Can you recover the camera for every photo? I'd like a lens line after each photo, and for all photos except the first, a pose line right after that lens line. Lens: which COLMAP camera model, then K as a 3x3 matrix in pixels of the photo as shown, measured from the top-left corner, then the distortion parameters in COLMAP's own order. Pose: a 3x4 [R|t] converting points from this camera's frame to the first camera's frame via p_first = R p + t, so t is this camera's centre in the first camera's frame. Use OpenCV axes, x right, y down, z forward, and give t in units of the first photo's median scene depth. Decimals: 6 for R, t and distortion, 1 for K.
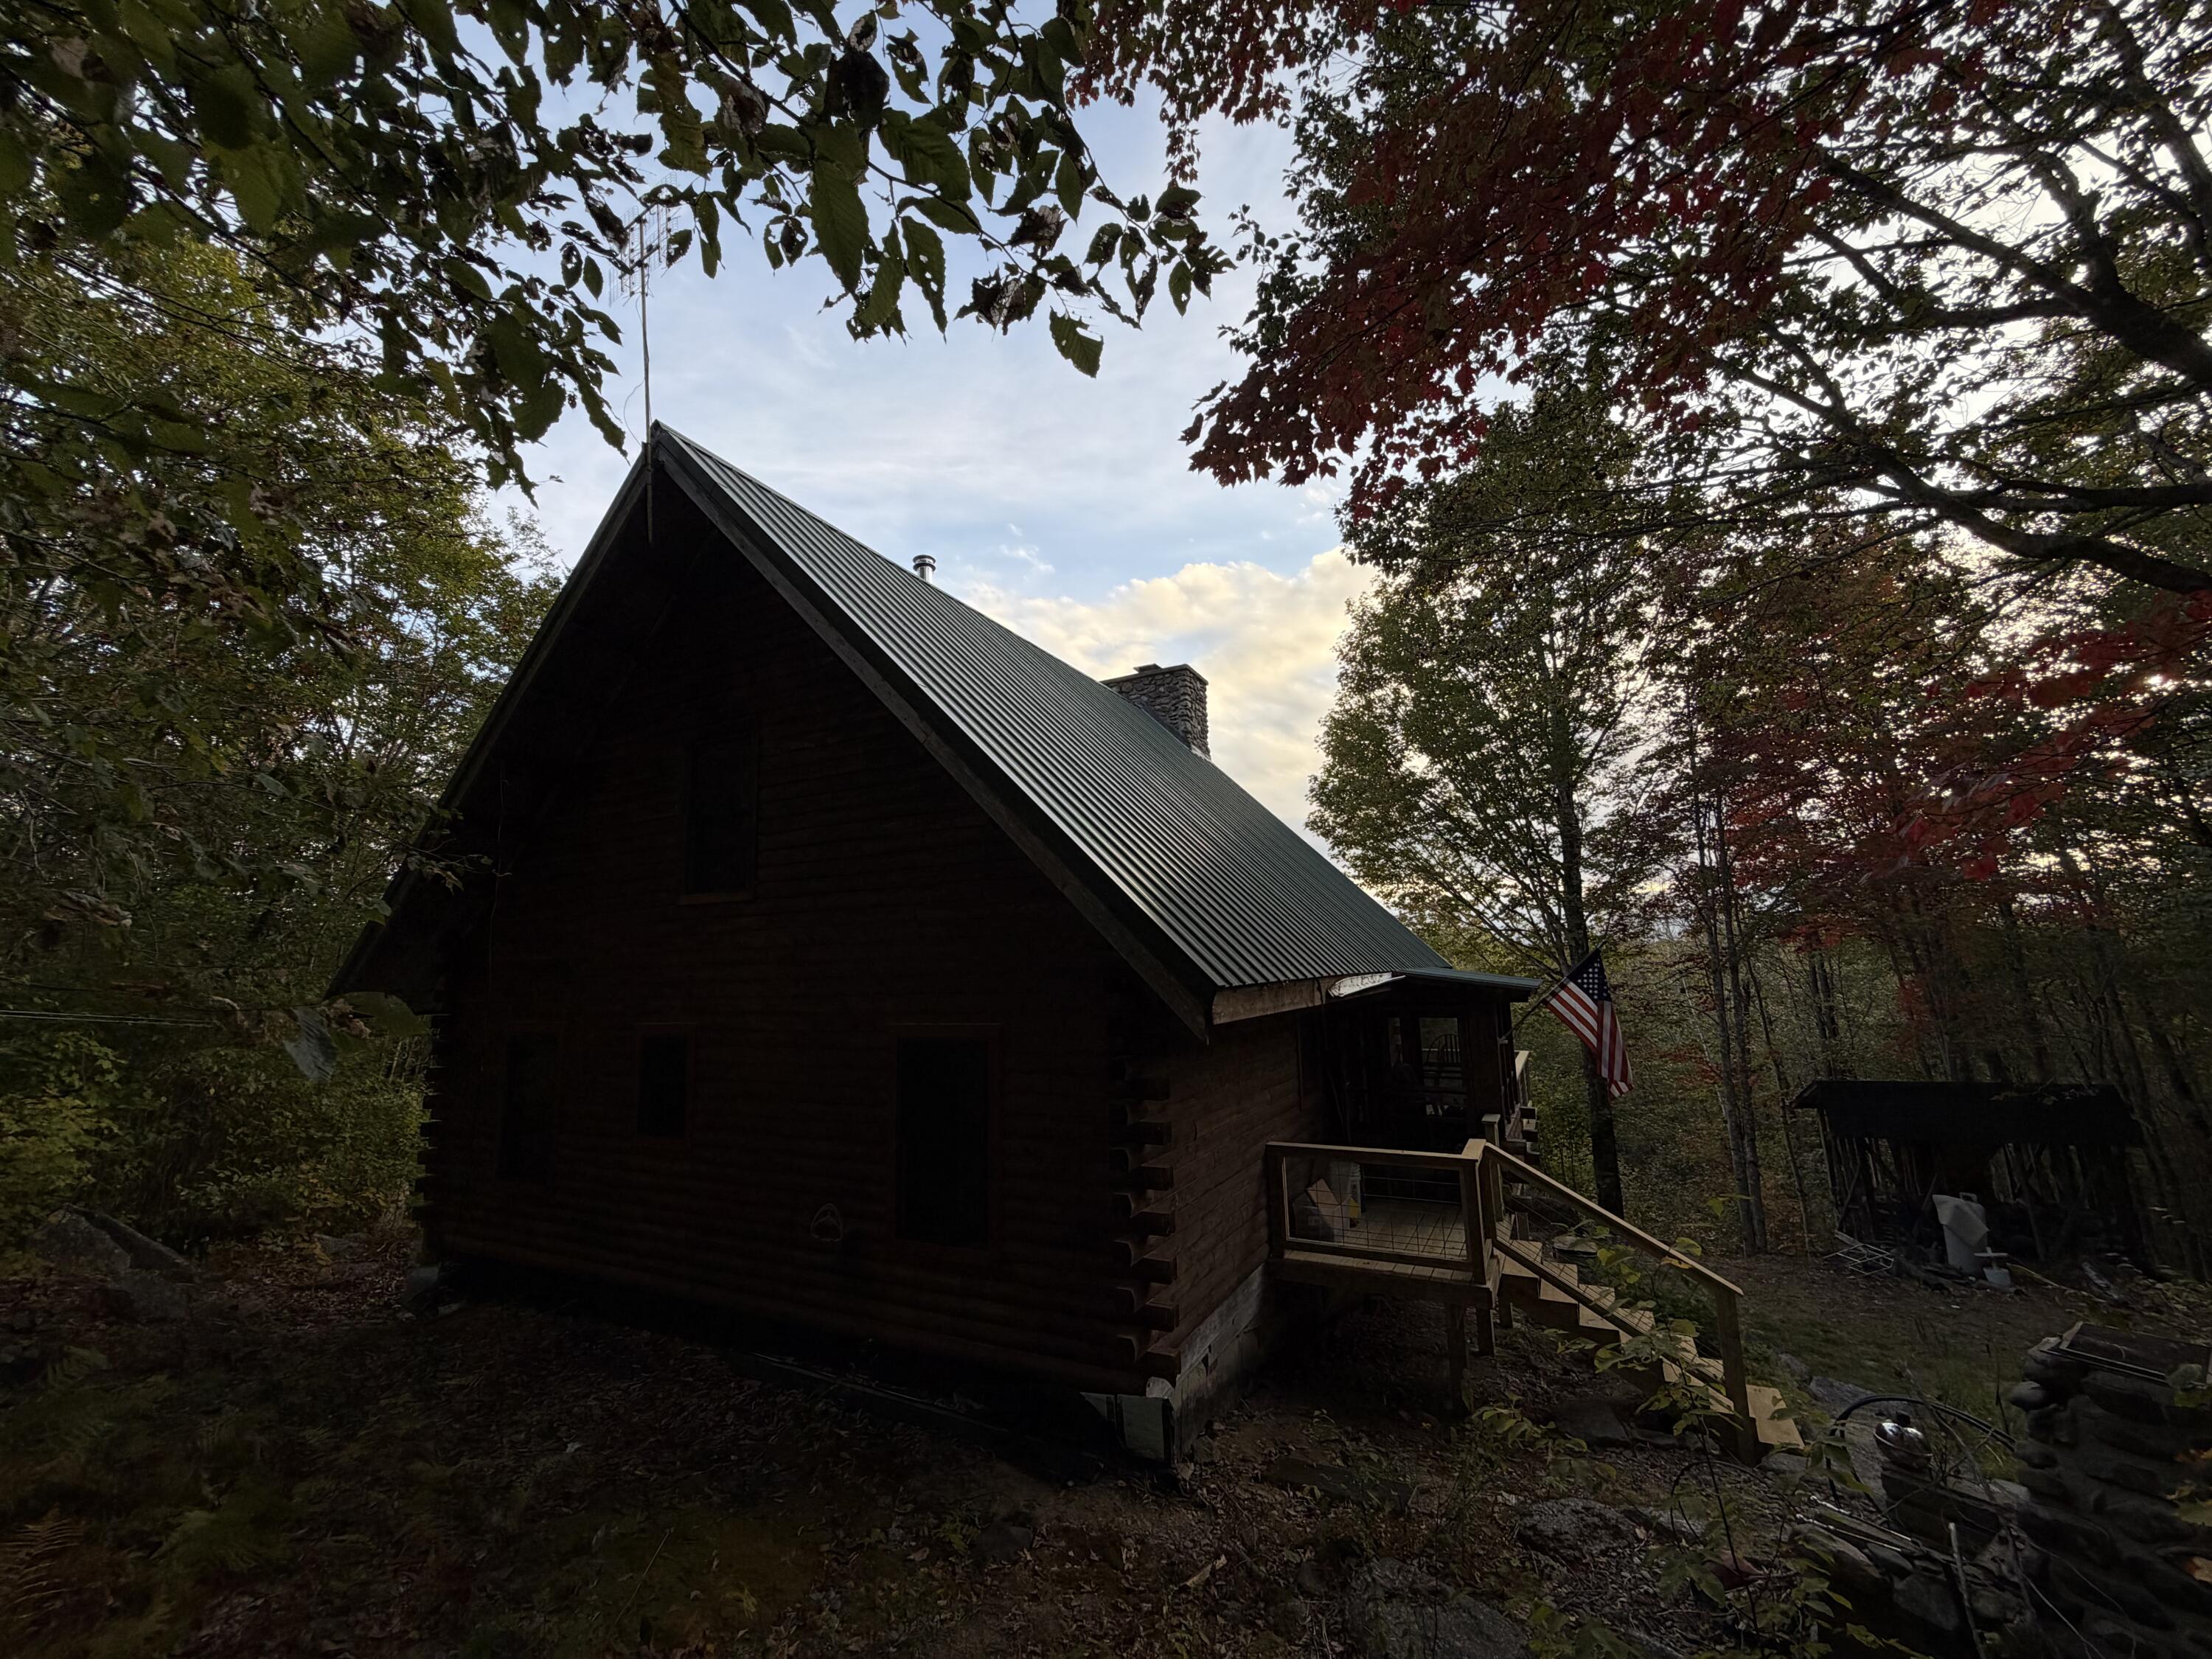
lens RADIAL K [[877.4, 0, 1101.1], [0, 877.4, 830.8], [0, 0, 1]] dist [-0.000083, 0.000173]
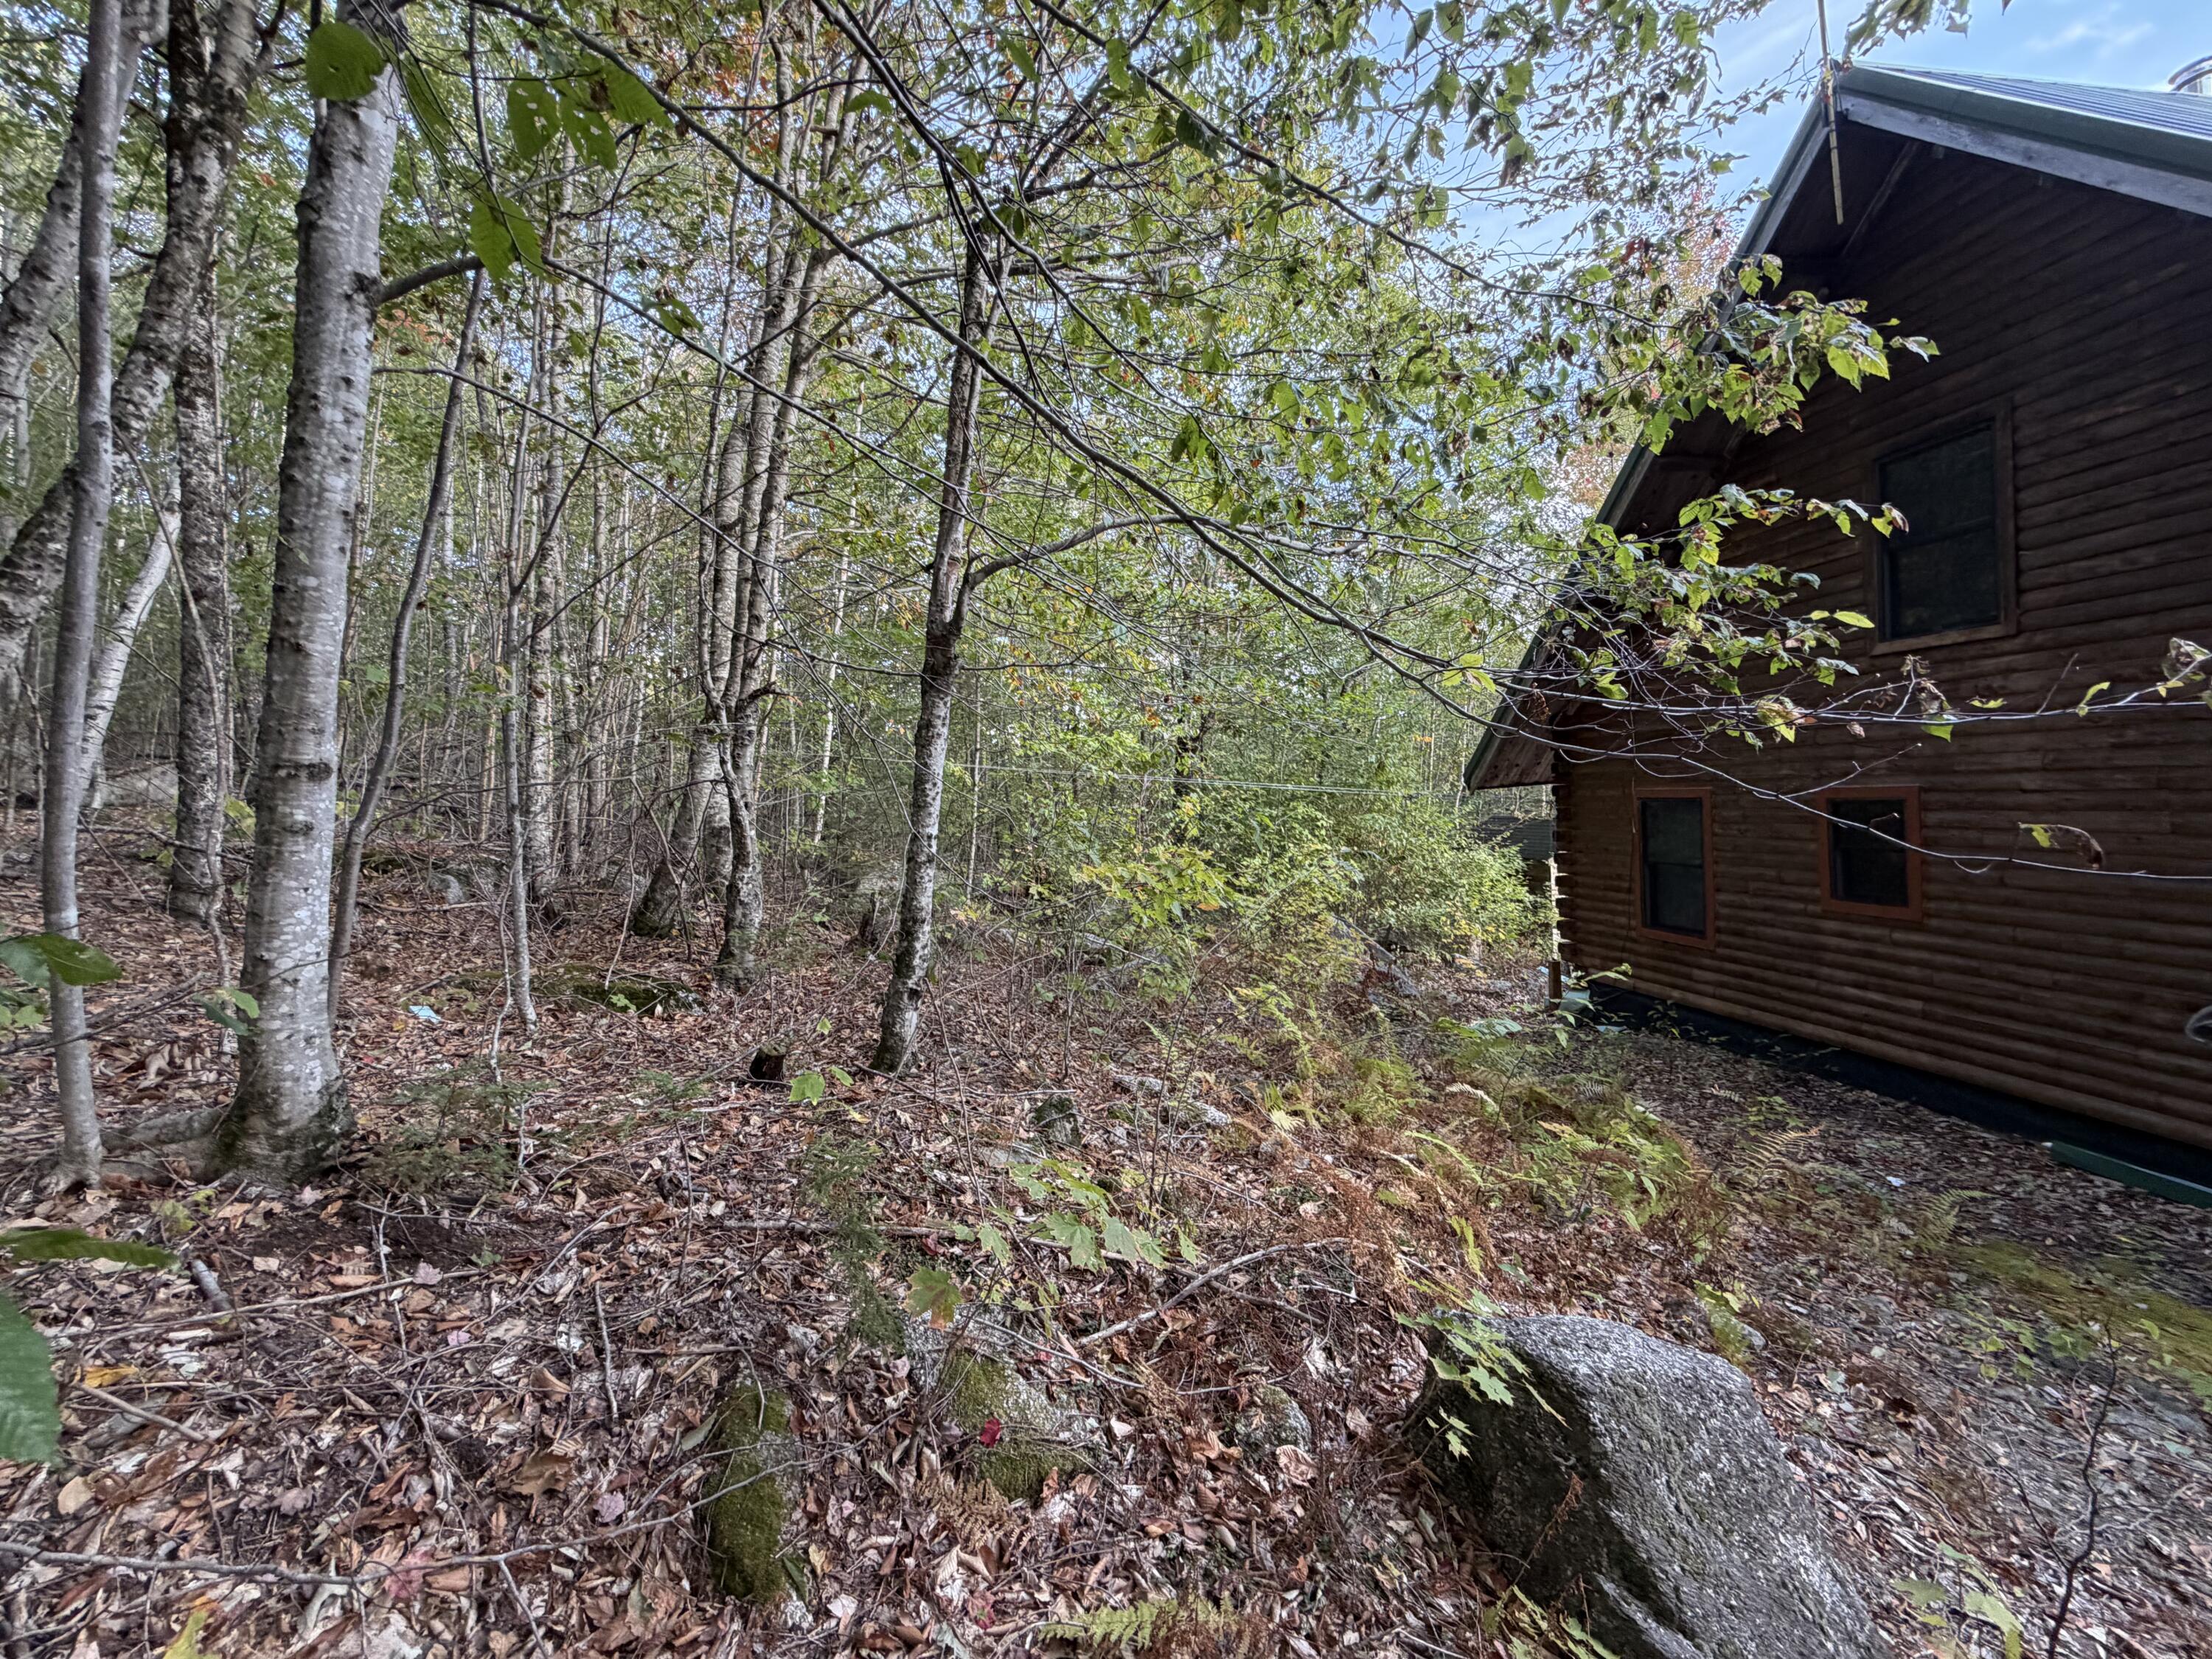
lens RADIAL K [[877.4, 0, 1101.1], [0, 877.4, 830.8], [0, 0, 1]] dist [-0.000083, 0.000173]
pose [[0.614901, 0.019410, -0.788365, -0.227102], [0.176534, 0.970939, 0.161596, -0.020607], [0.768591, -0.238539, 0.593605, -0.145437]]
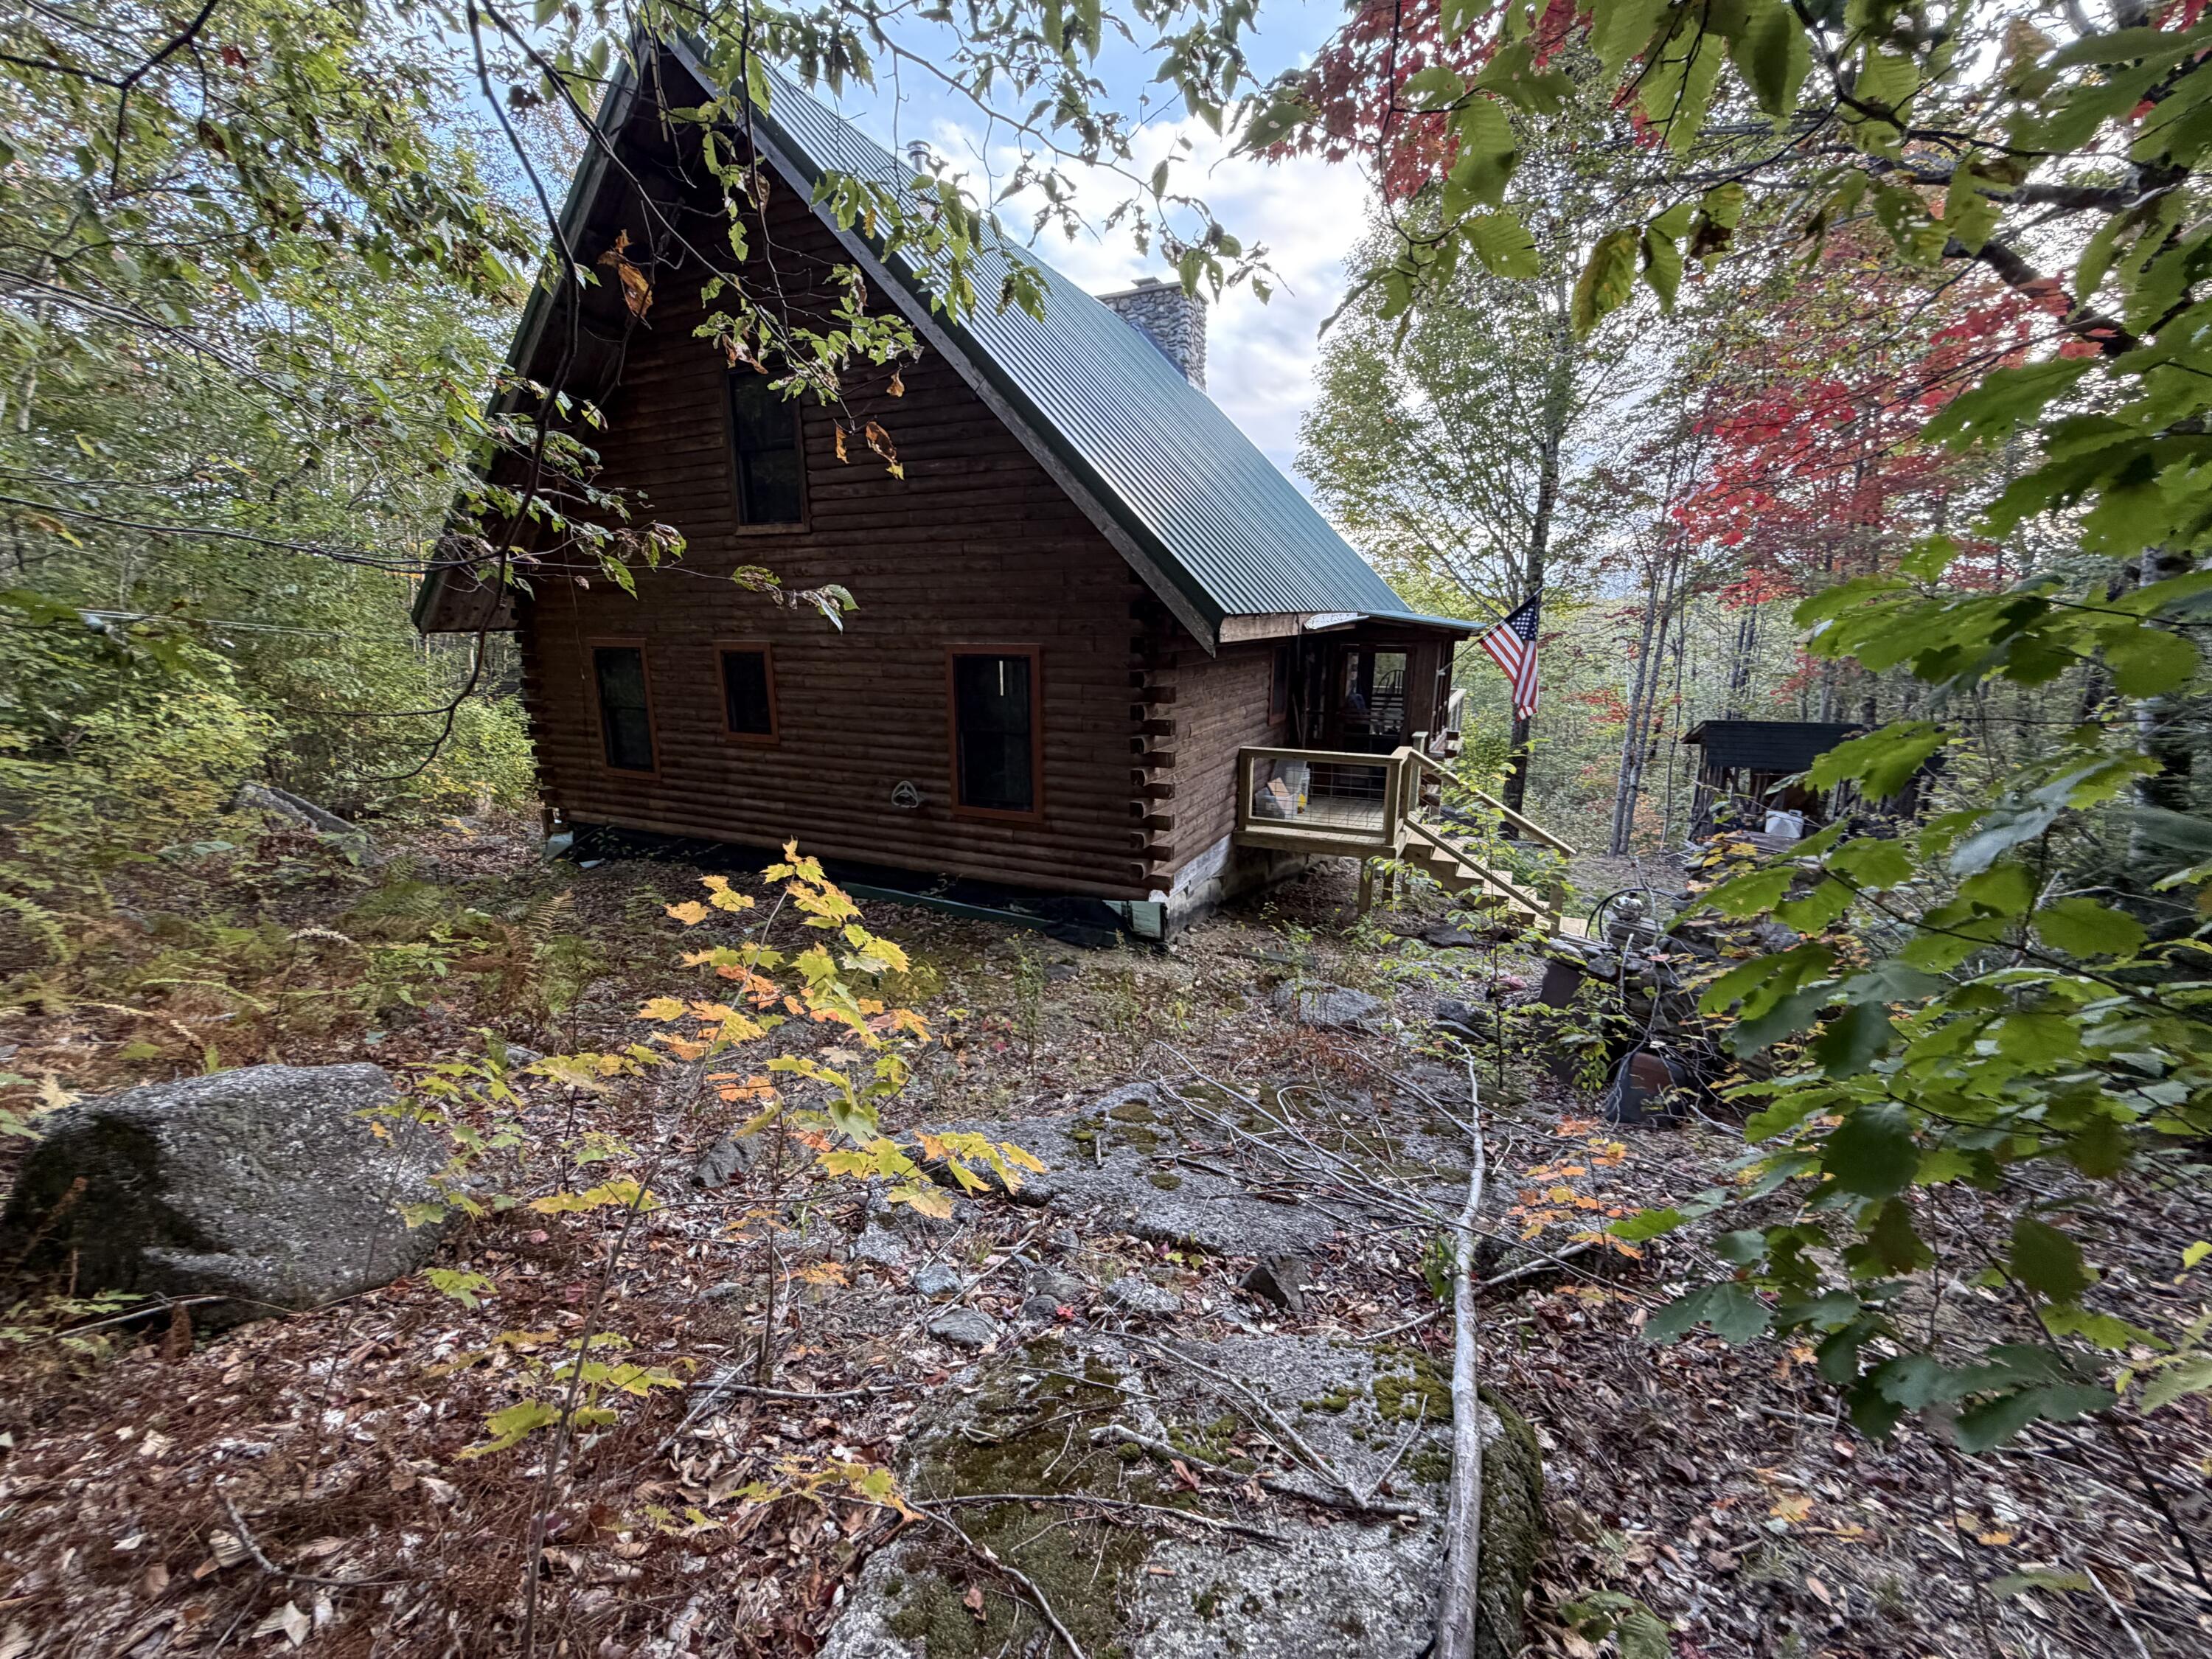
lens RADIAL K [[877.4, 0, 1101.1], [0, 877.4, 830.8], [0, 0, 1]] dist [-0.000083, 0.000173]
pose [[0.998979, 0.011998, 0.043561, -0.054965], [-0.027997, 0.921076, 0.388375, -0.013809], [-0.035464, -0.389198, 0.920471, -0.170399]]
